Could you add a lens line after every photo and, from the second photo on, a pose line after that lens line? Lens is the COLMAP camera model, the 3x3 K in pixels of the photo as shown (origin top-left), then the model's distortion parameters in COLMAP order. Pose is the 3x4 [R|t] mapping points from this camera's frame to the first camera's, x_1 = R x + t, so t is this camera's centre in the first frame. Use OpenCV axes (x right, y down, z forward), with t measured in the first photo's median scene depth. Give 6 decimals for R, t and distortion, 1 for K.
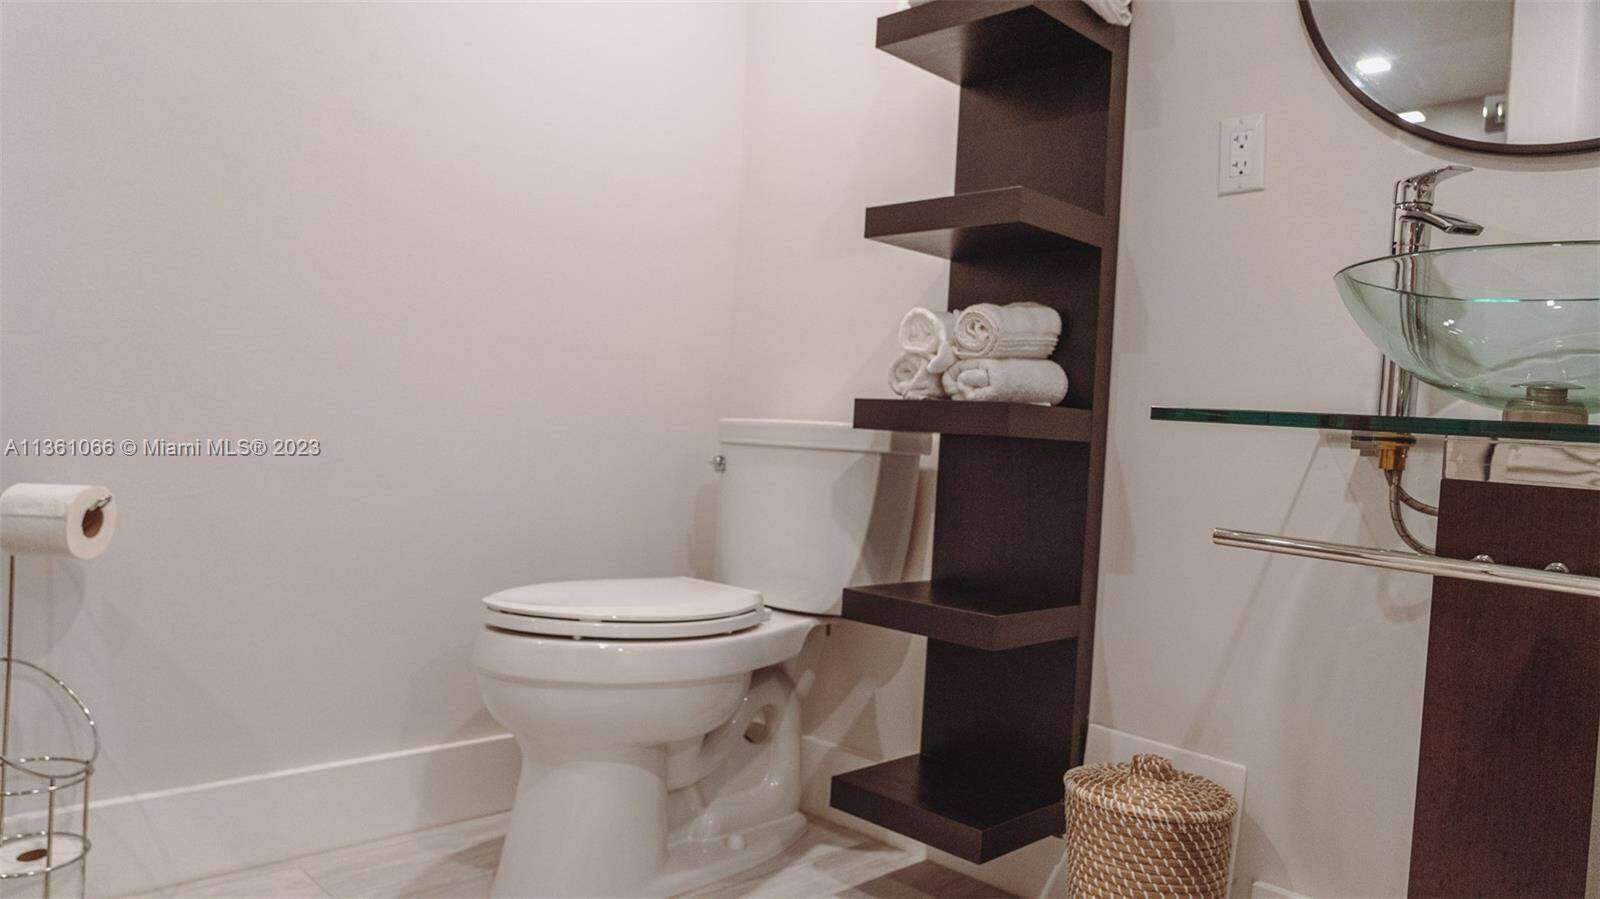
lens RADIAL K [[1079.7, 0, 807.6], [0, 1079.7, 443.5], [0, 0, 1]] dist [-0.022708, 0.004410]
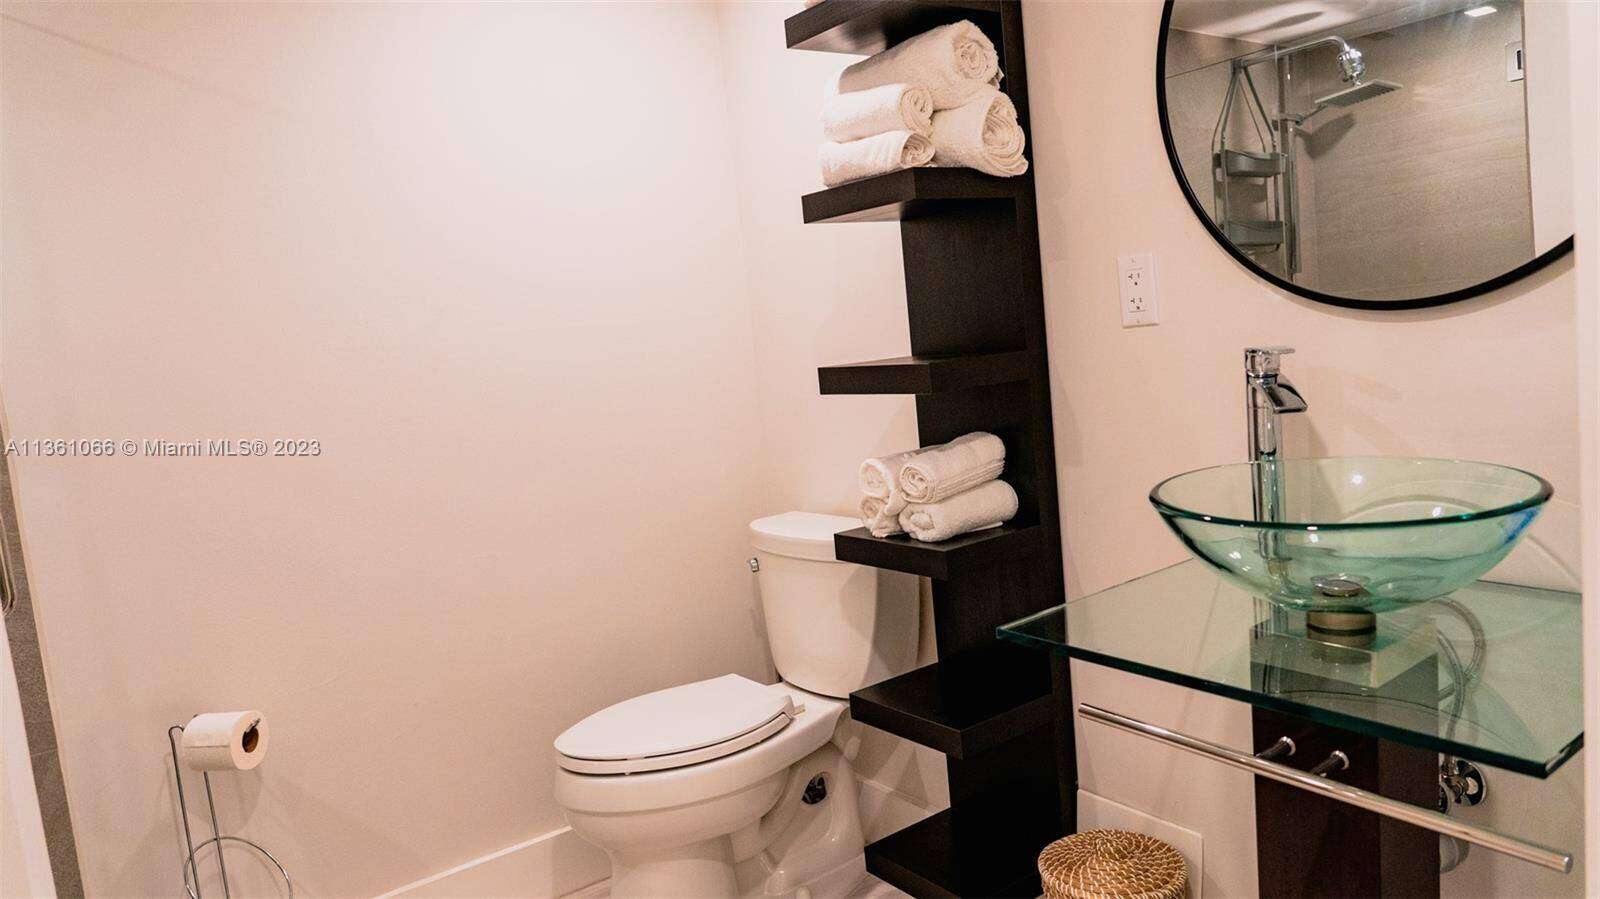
lens RADIAL K [[1079.7, 0, 807.6], [0, 1079.7, 443.5], [0, 0, 1]] dist [-0.022708, 0.004410]
pose [[0.975220, -0.135454, -0.174926, 0.236289], [0.152661, 0.984270, 0.088921, -0.249530], [0.160130, -0.113422, 0.980558, -0.121747]]
